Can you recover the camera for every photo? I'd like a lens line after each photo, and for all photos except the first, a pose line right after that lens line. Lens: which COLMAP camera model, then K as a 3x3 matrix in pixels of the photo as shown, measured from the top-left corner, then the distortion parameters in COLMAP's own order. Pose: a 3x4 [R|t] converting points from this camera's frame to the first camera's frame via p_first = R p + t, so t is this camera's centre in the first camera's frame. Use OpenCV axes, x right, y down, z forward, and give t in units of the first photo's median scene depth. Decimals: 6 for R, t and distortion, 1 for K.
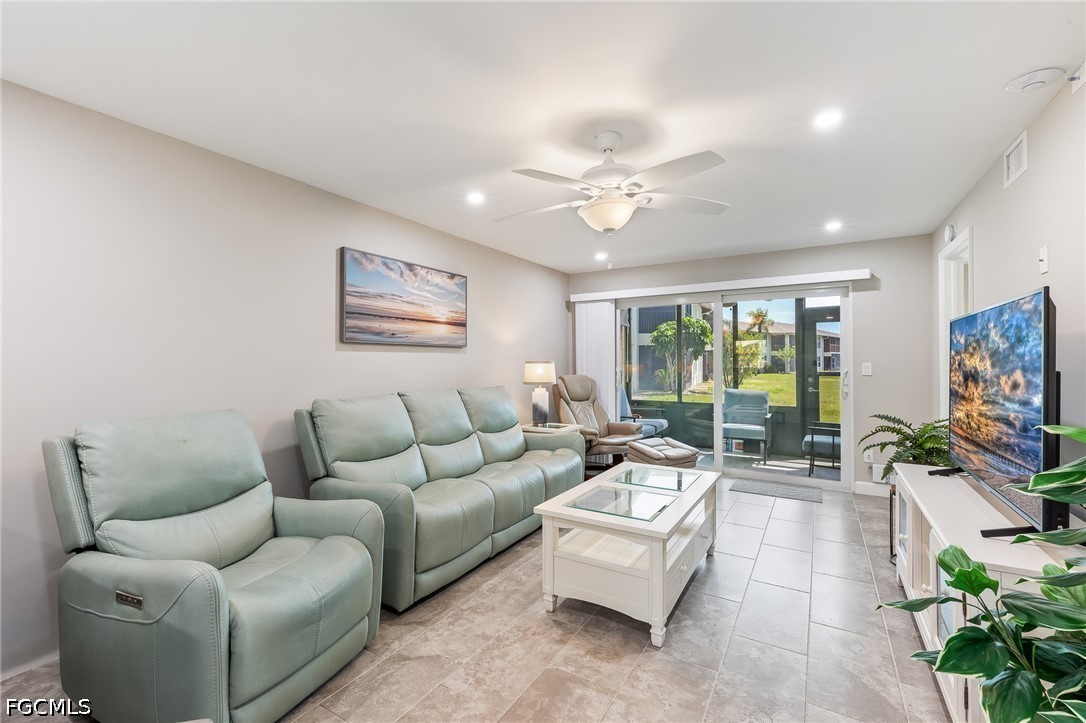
lens RADIAL K [[456.8, 0, 549.1], [0, 456.8, 356.7], [0, 0, 1]] dist [0.002123, 0.000939]
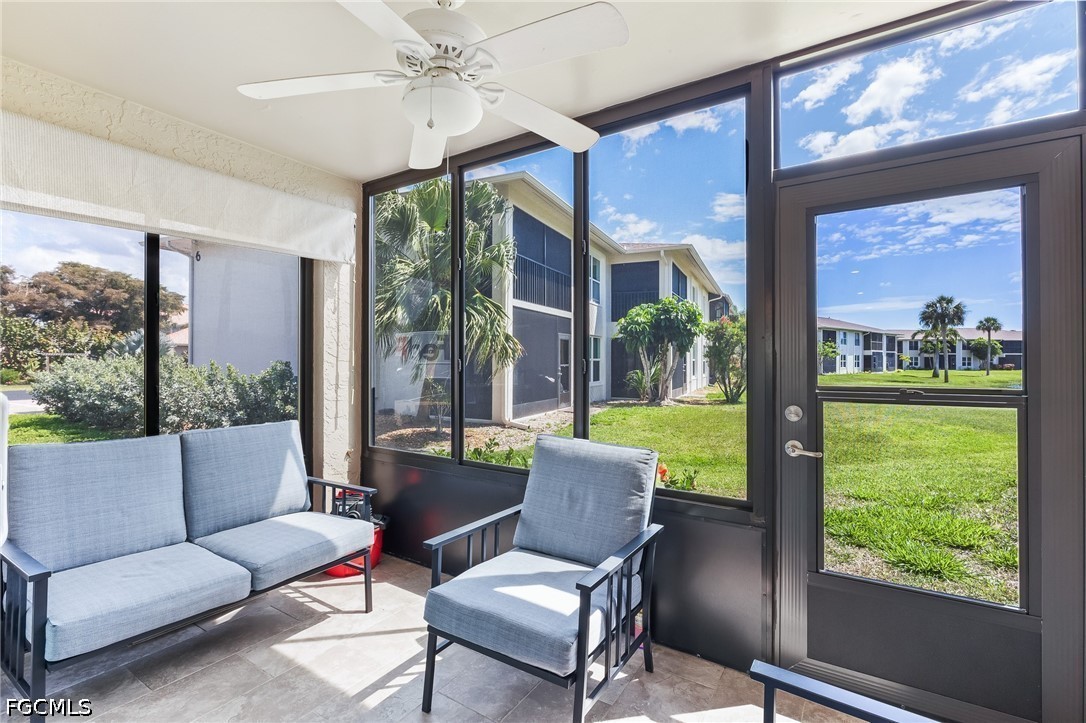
lens RADIAL K [[488.6, 0, 546.5], [0, 488.6, 365.2], [0, 0, 1]] dist [-0.014541, 0.000532]
pose [[0.999274, 0.003632, -0.037920, 0.142755], [-0.002865, 0.999791, 0.020265, 0.004615], [0.037985, -0.020142, 0.999075, 0.229679]]
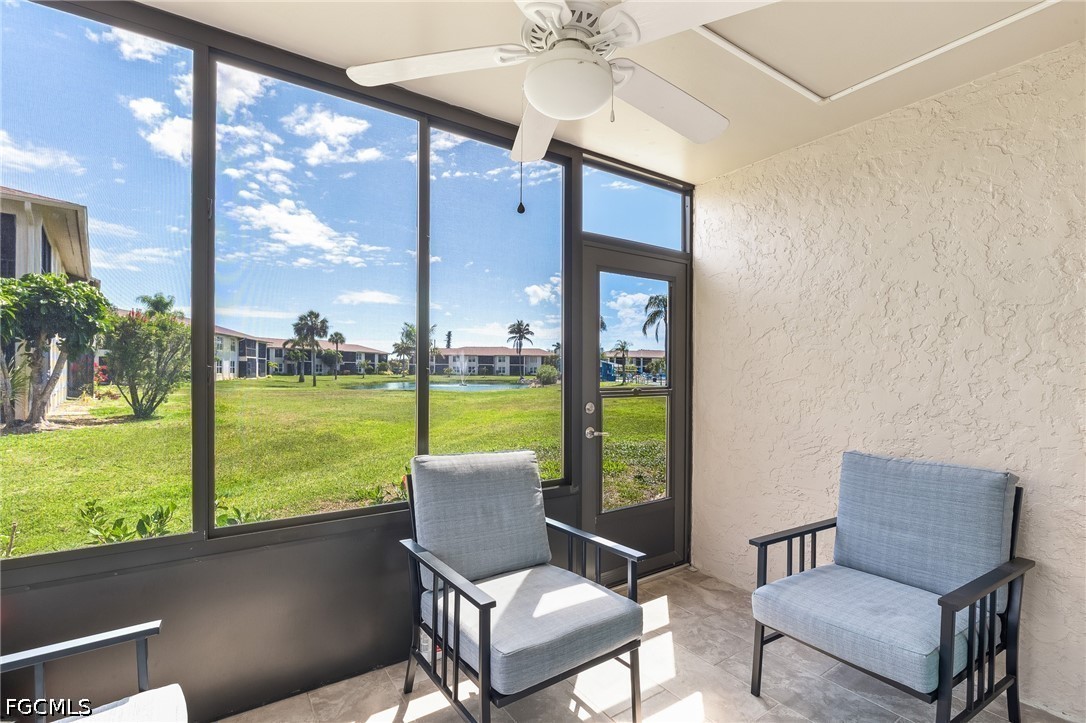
lens RADIAL K [[488.6, 0, 554.9], [0, 488.6, 377.8], [0, 0, 1]] dist [-0.014541, 0.000532]
pose [[0.415771, -0.008328, 0.909431, 0.053359], [-0.020414, 0.999621, 0.018487, 0.005410], [-0.909240, -0.026252, 0.415443, 0.283243]]
